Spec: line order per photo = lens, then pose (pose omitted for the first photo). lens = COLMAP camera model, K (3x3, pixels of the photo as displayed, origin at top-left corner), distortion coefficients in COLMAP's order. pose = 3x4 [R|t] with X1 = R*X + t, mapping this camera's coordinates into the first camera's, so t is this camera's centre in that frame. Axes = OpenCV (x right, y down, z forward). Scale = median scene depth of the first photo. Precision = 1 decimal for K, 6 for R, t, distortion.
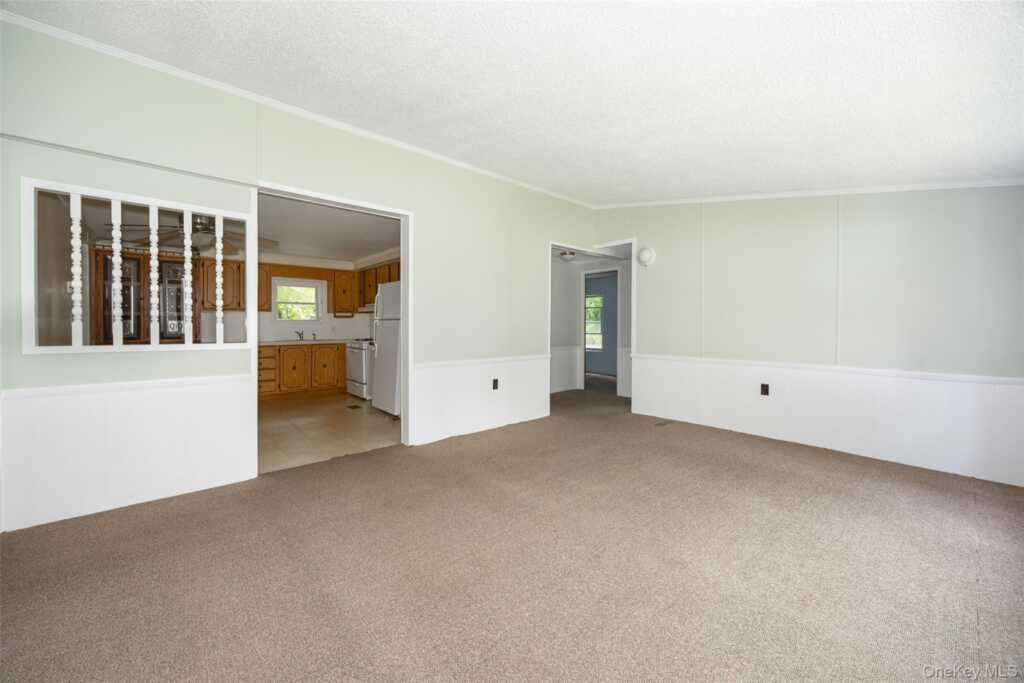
lens RADIAL K [[398.3, 0, 512.0], [0, 398.3, 341.5], [0, 0, 1]] dist [-0.000573, -0.000062]
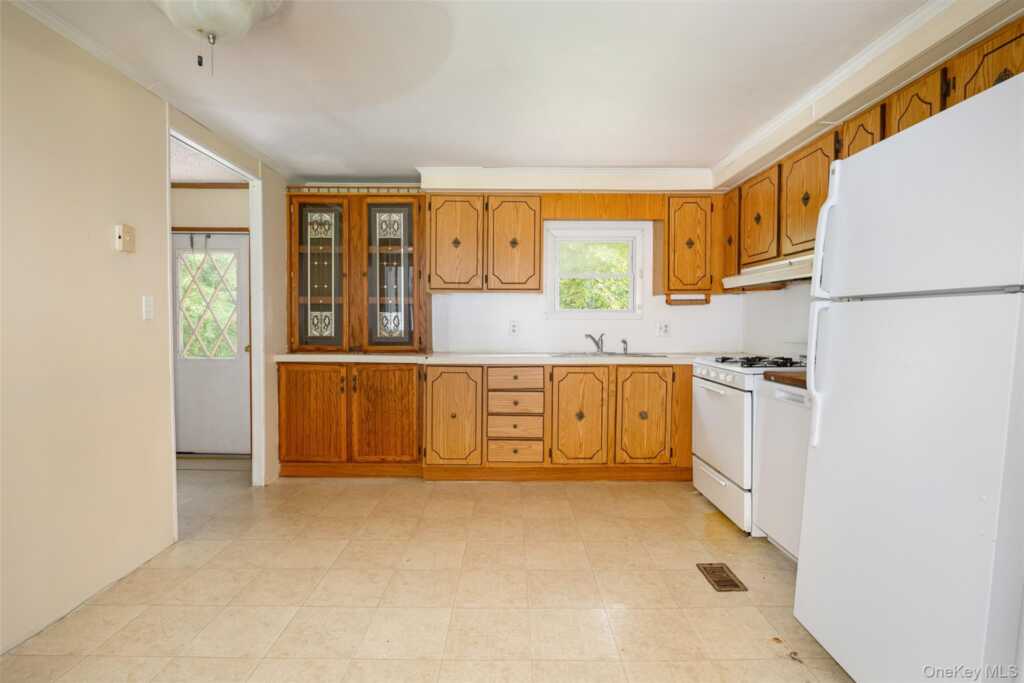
lens RADIAL K [[519.1, 0, 513.3], [0, 519.1, 325.1], [0, 0, 1]] dist [-0.000609, 0.000130]
pose [[0.761812, 0.000598, -0.647797, -0.208732], [-0.028974, 0.999030, -0.033151, -0.013733], [0.647149, 0.044024, 0.761091, 0.466258]]
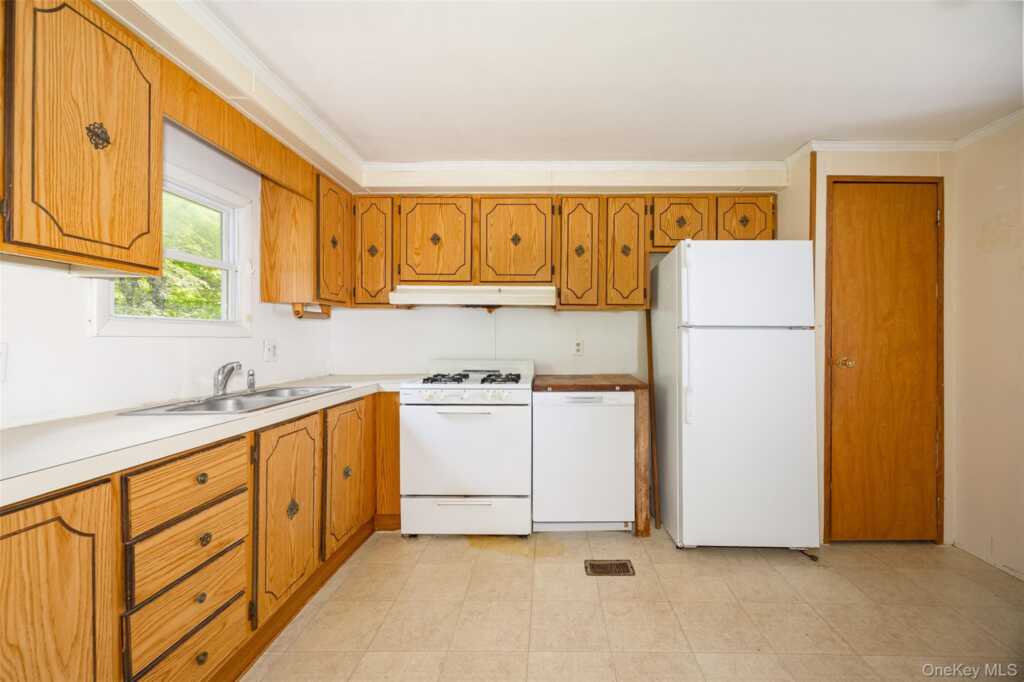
lens RADIAL K [[436.6, 0, 512.0], [0, 436.6, 341.0], [0, 0, 1]] dist [-0.000096, -0.000085]
pose [[0.652175, -0.007191, 0.758034, -0.618021], [0.035438, 0.999151, -0.021011, -0.027929], [-0.757240, 0.040566, 0.651876, 0.657716]]
